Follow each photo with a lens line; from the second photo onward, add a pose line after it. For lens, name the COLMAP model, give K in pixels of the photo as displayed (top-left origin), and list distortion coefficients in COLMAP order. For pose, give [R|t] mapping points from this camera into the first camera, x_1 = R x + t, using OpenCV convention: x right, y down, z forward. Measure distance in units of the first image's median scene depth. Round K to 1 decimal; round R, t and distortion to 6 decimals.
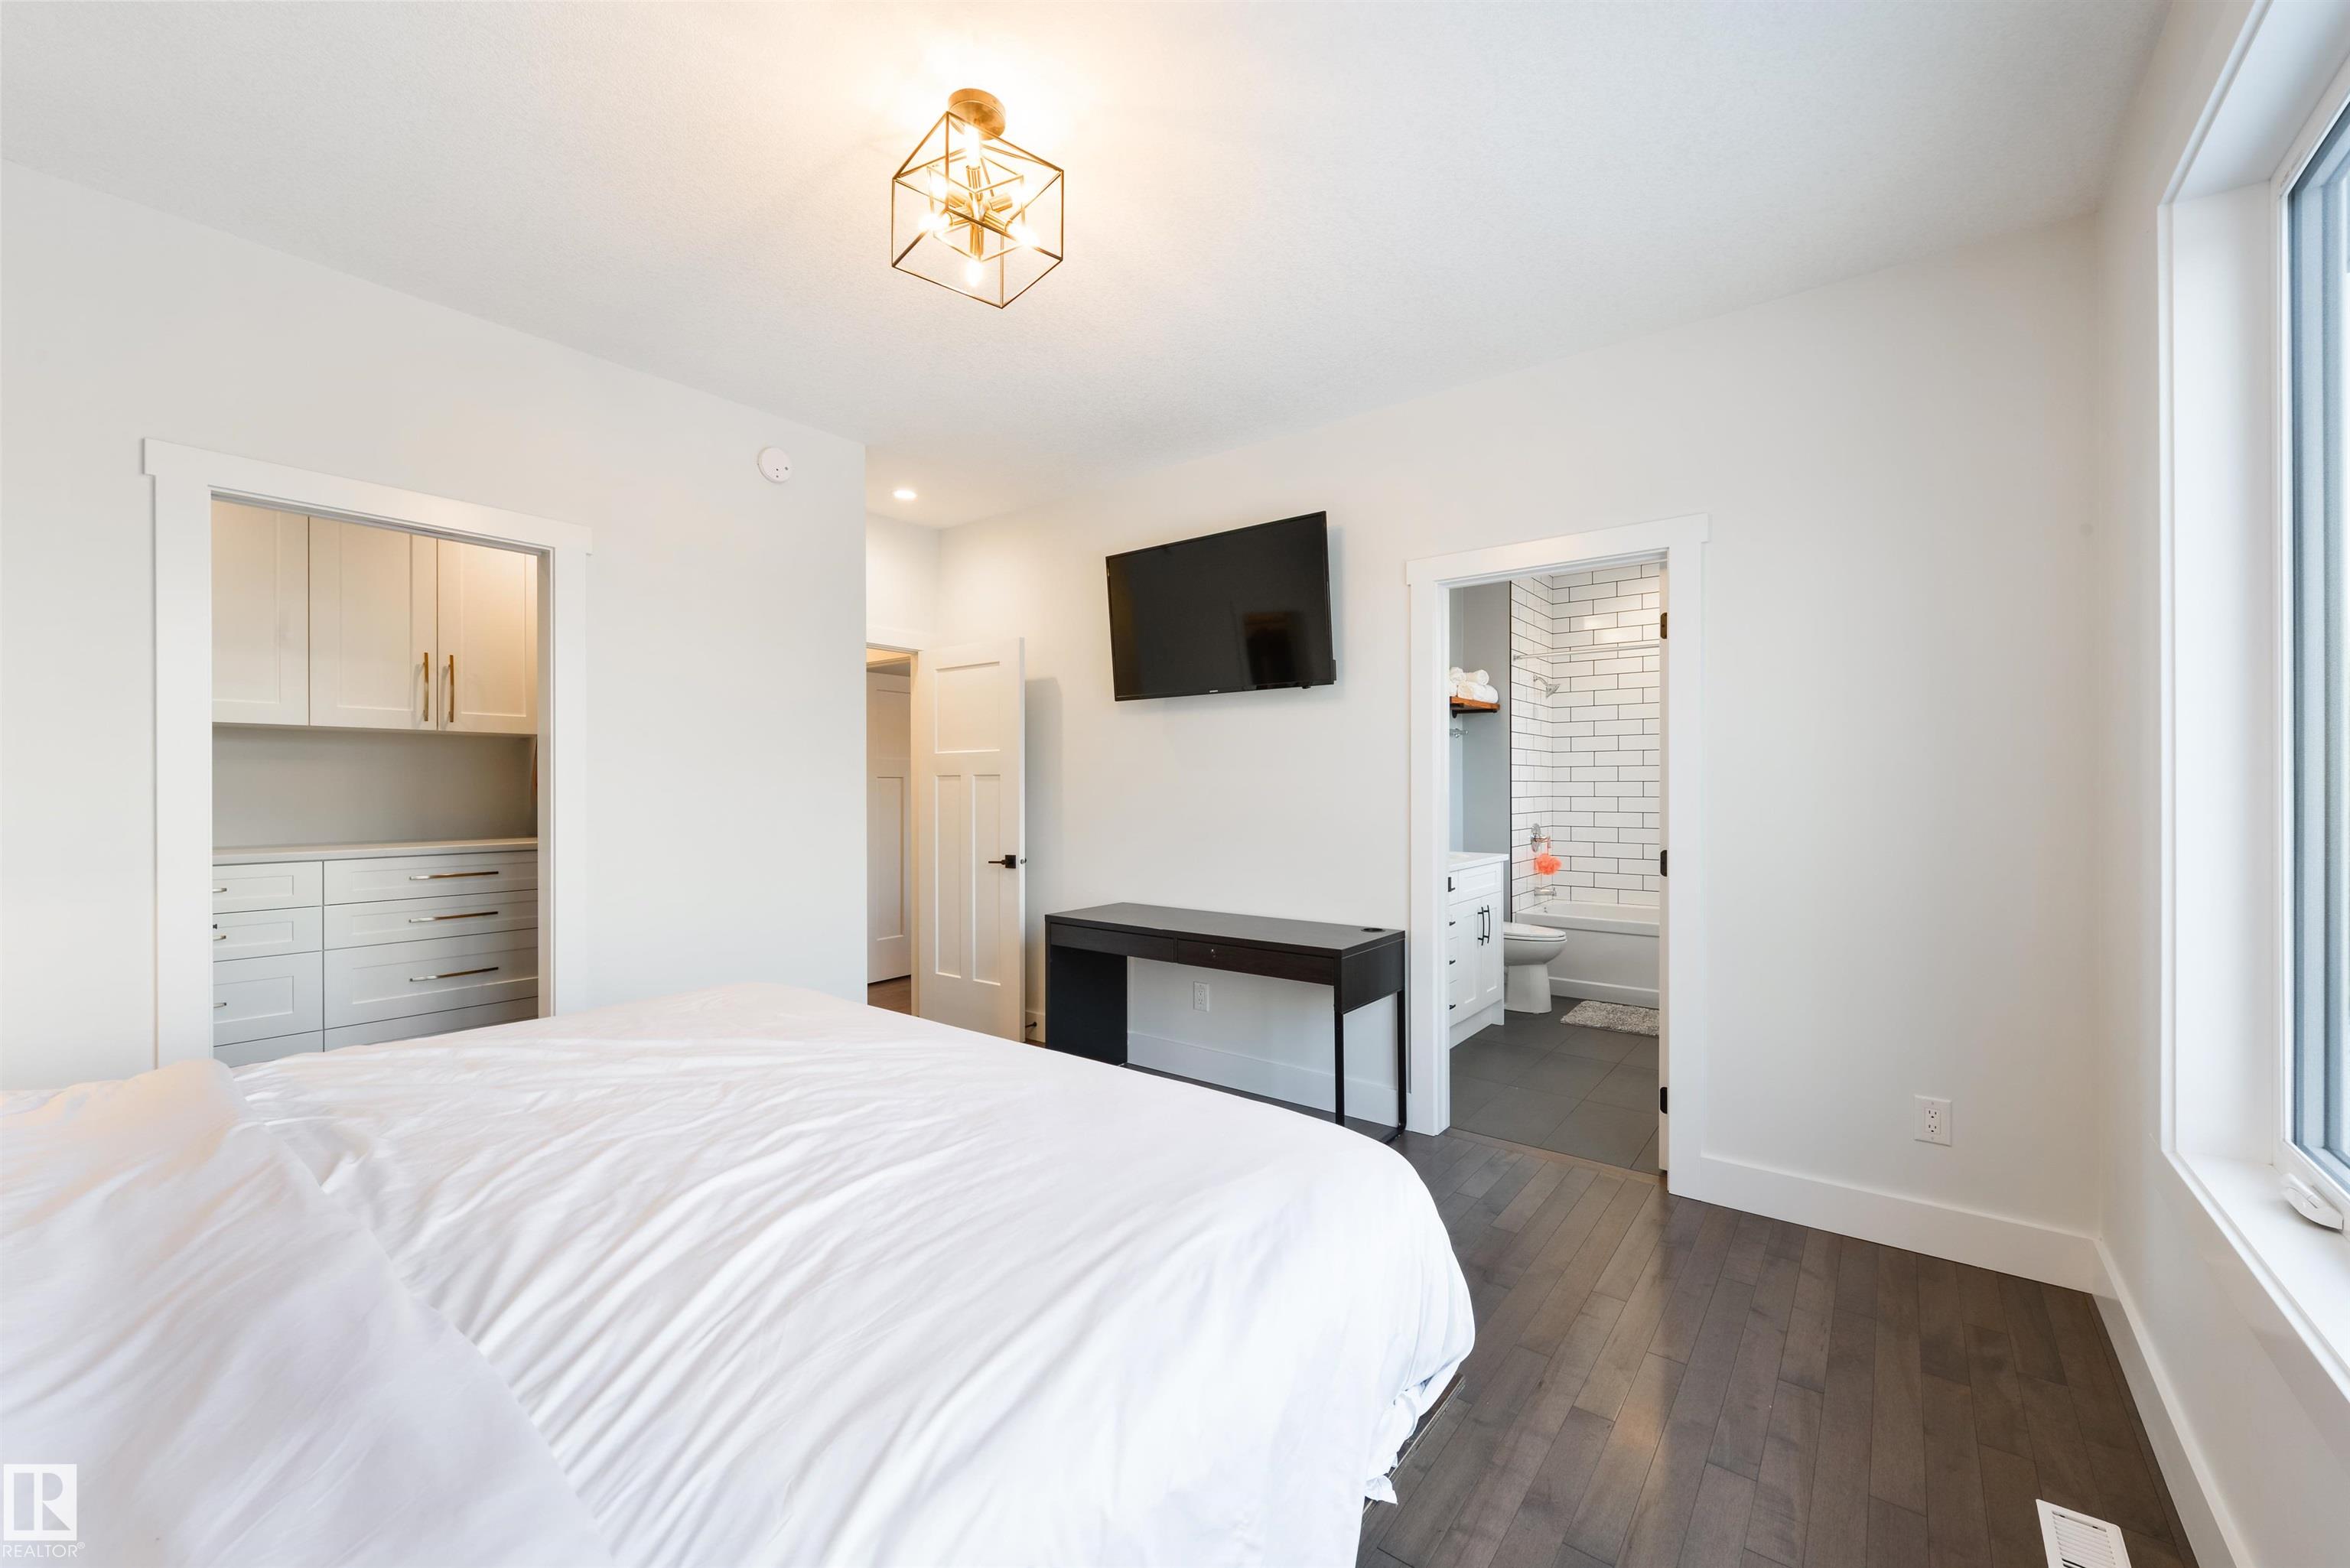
lens RADIAL K [[935.2, 0, 1174.3], [0, 935.2, 790.8], [0, 0, 1]] dist [0.002270, -0.000351]
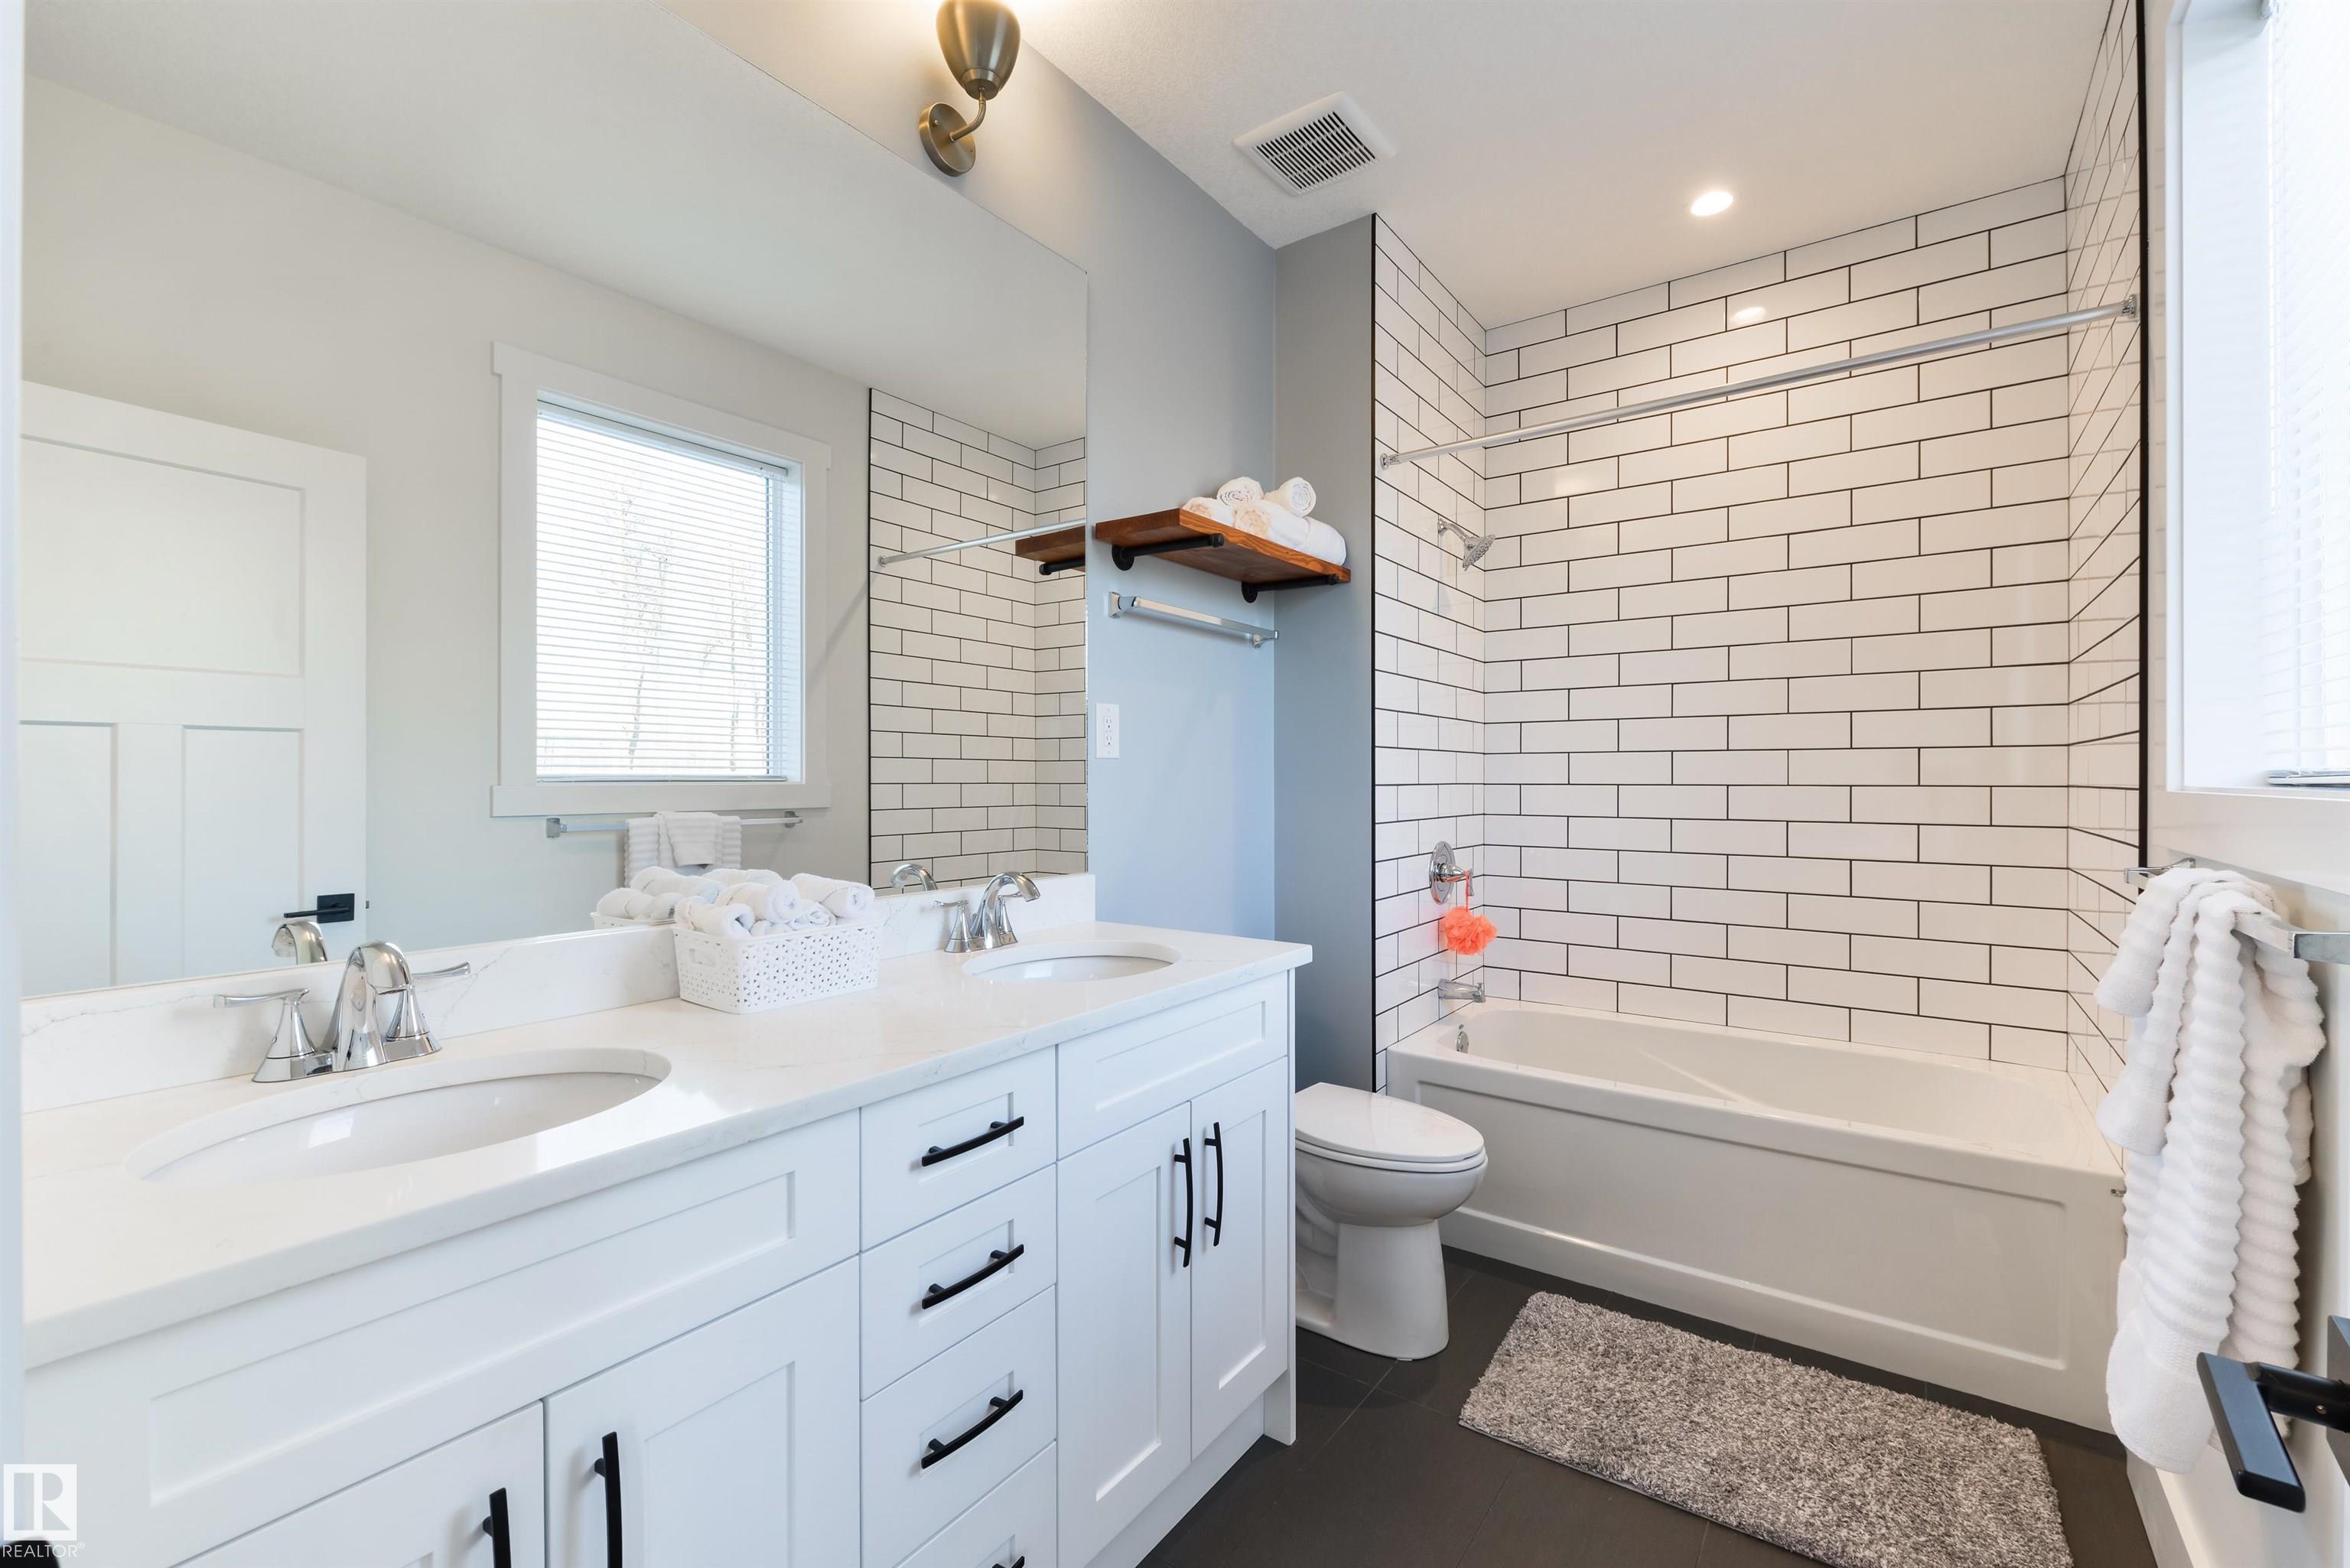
lens RADIAL K [[997.3, 0, 1172.8], [0, 997.3, 773.4], [0, 0, 1]] dist [0.002045, 0.000063]
pose [[0.999606, 0.004515, 0.027720, 0.237585], [-0.004363, 0.999975, -0.005548, 0.004499], [-0.027745, 0.005425, 0.999600, 0.507159]]
